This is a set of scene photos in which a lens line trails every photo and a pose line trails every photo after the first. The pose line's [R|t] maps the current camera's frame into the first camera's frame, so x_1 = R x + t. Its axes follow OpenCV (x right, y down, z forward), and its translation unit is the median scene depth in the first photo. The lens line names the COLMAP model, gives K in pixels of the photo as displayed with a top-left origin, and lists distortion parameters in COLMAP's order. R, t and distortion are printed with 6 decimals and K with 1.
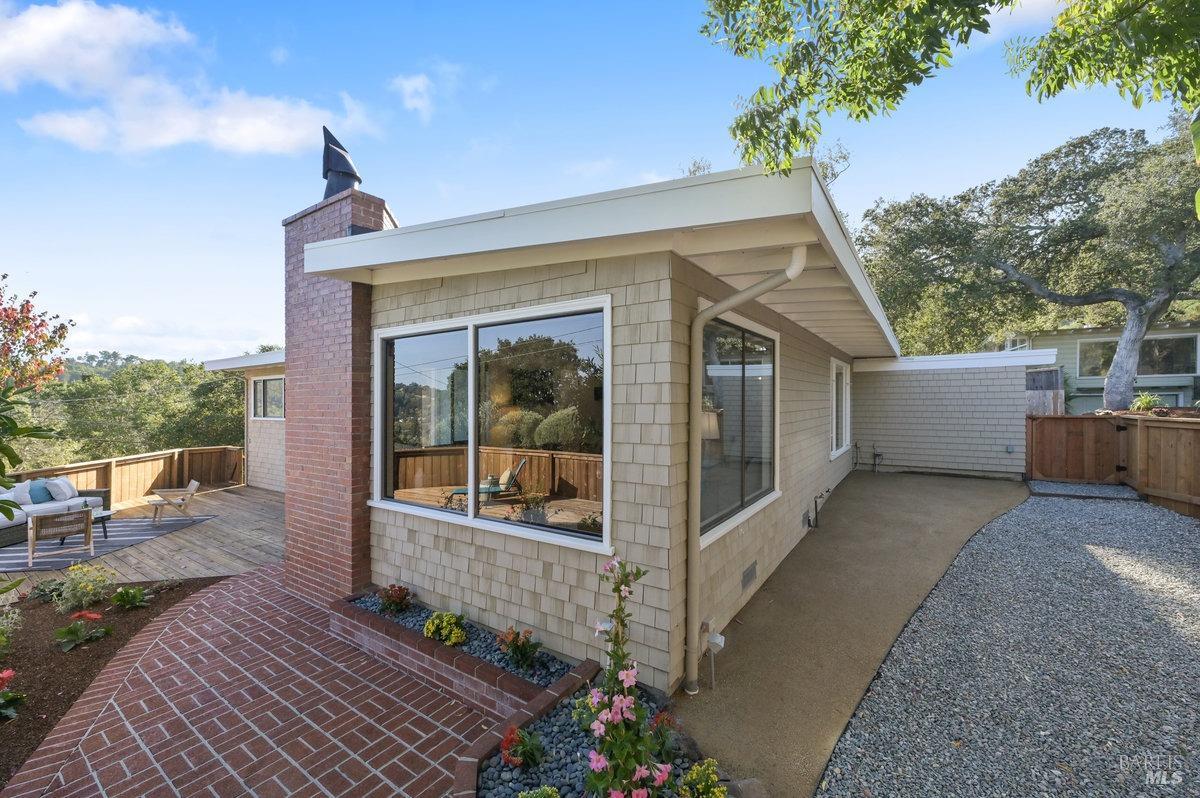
lens RADIAL K [[477.2, 0, 599.2], [0, 477.2, 404.6], [0, 0, 1]] dist [0.000142, -0.000203]
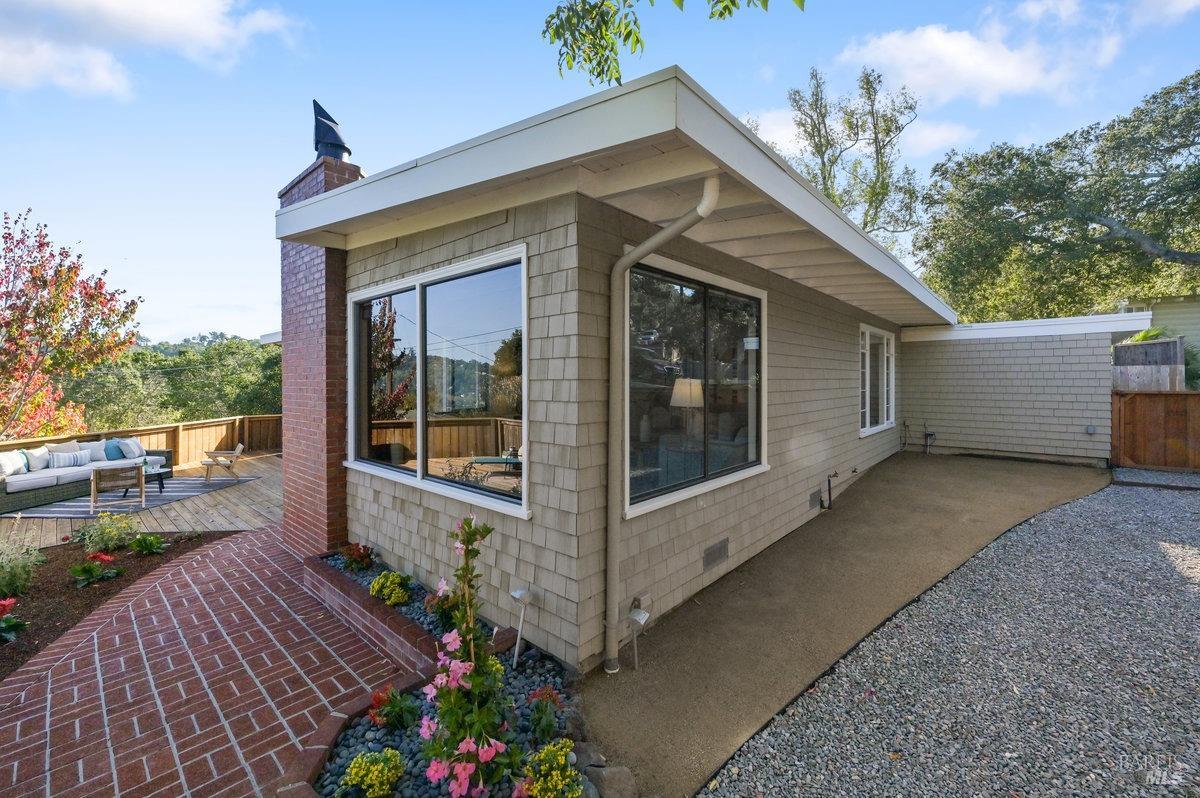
lens RADIAL K [[482.7, 0, 597.0], [0, 482.7, 385.5], [0, 0, 1]] dist [-0.000373, -0.000075]
pose [[0.990952, 0.007857, -0.133986, 0.124976], [-0.007216, 0.999960, 0.005269, 0.018893], [0.134022, -0.004255, 0.990969, 0.030154]]
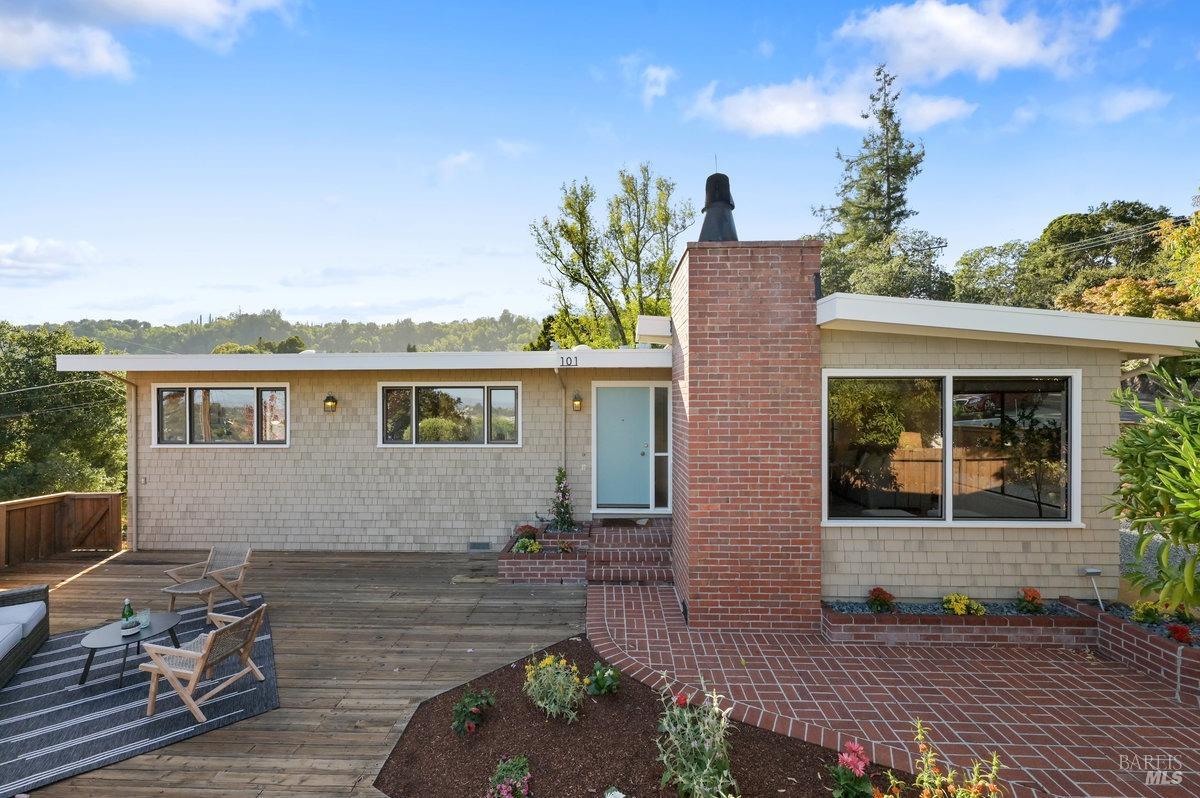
lens RADIAL K [[477.2, 0, 599.2], [0, 477.2, 404.6], [0, 0, 1]] dist [0.000142, -0.000203]
pose [[0.846111, 0.002451, 0.533001, -0.909368], [-0.000546, 0.999993, -0.003732, -0.041301], [-0.533007, 0.002866, 0.846106, 0.197816]]
